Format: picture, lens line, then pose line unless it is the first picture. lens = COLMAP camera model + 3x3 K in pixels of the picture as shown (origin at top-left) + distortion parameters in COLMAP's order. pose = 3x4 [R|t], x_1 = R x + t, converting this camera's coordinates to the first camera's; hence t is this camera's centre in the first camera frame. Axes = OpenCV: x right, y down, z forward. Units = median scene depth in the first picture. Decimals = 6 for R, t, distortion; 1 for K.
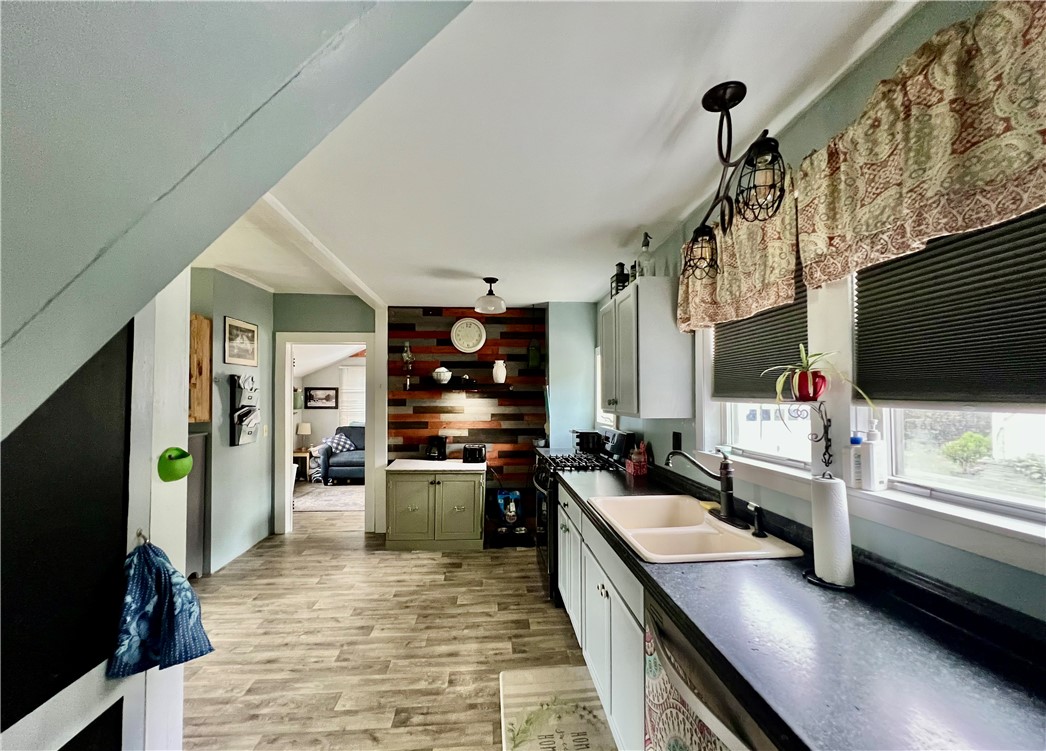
lens RADIAL K [[411.6, 0, 523.0], [0, 411.6, 393.8], [0, 0, 1]] dist [-0.021696, 0.000031]
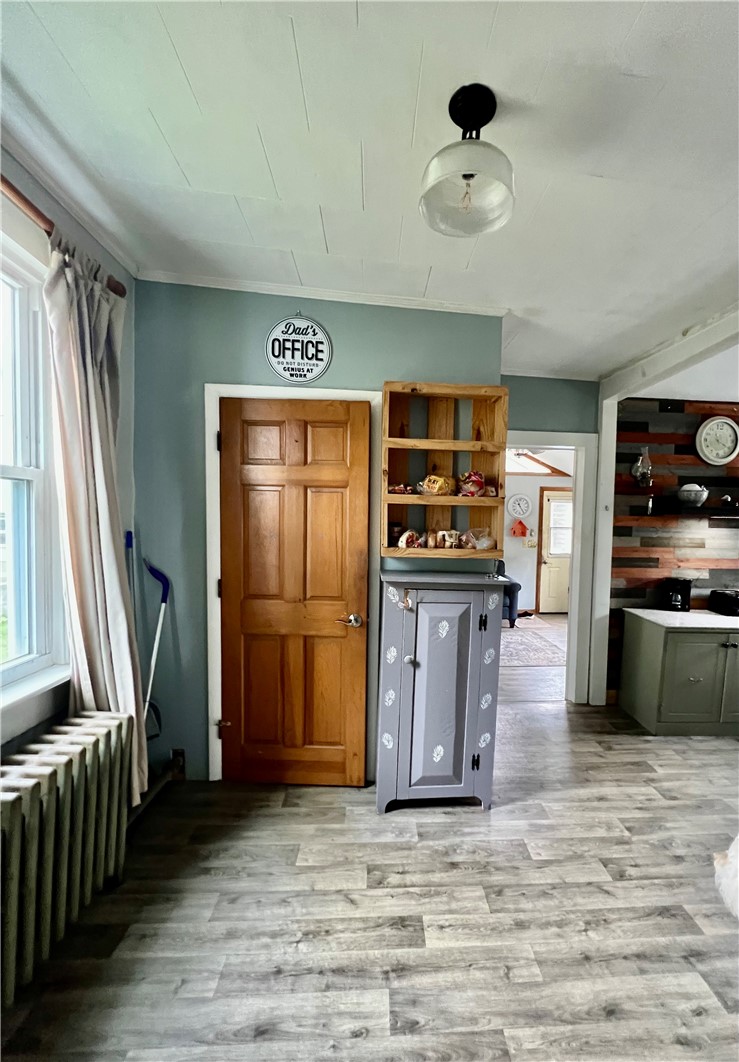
lens RADIAL K [[438.6, 0, 408.1], [0, 438.6, 546.7], [0, 0, 1]] dist [-0.000081, 0.000462]
pose [[0.999624, 0.023011, -0.014903, -0.672955], [-0.022031, 0.997776, 0.062904, 0.008047], [0.016318, -0.062552, 0.997908, 0.208496]]
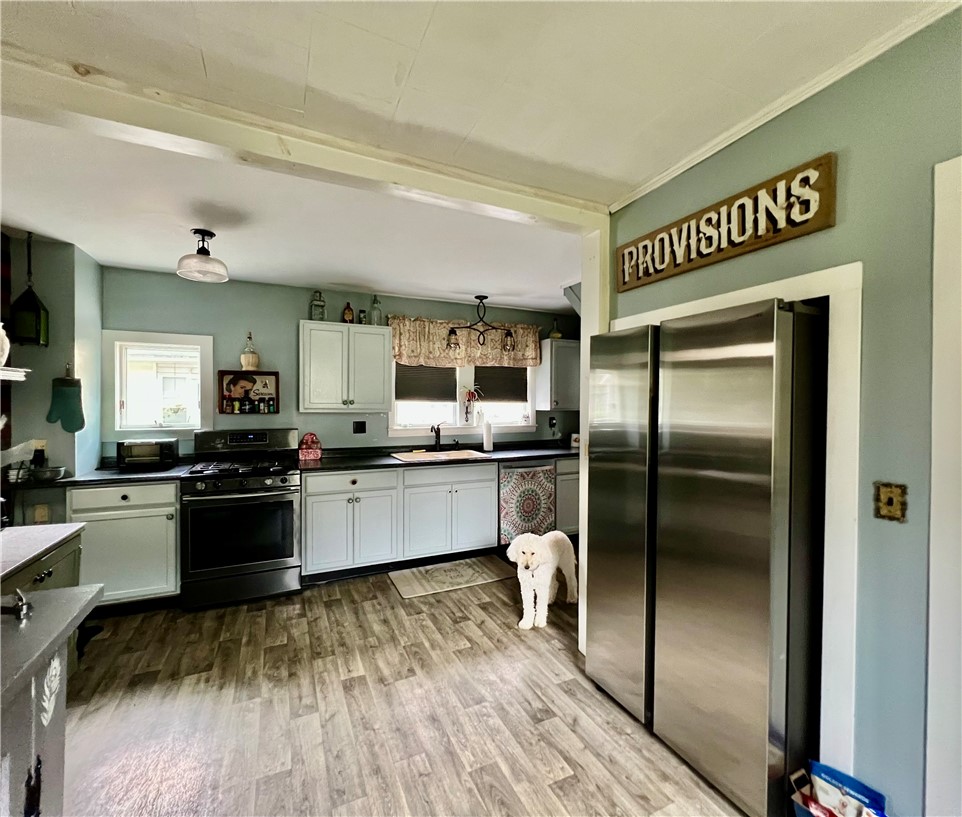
lens RADIAL K [[437.3, 0, 482.8], [0, 437.3, 405.7], [0, 0, 1]] dist [-0.005082, 0.001252]
pose [[-0.334639, -0.010004, 0.942293, -0.745671], [-0.014192, 0.999884, 0.005575, 0.009852], [-0.942240, -0.011507, -0.334742, 0.607694]]
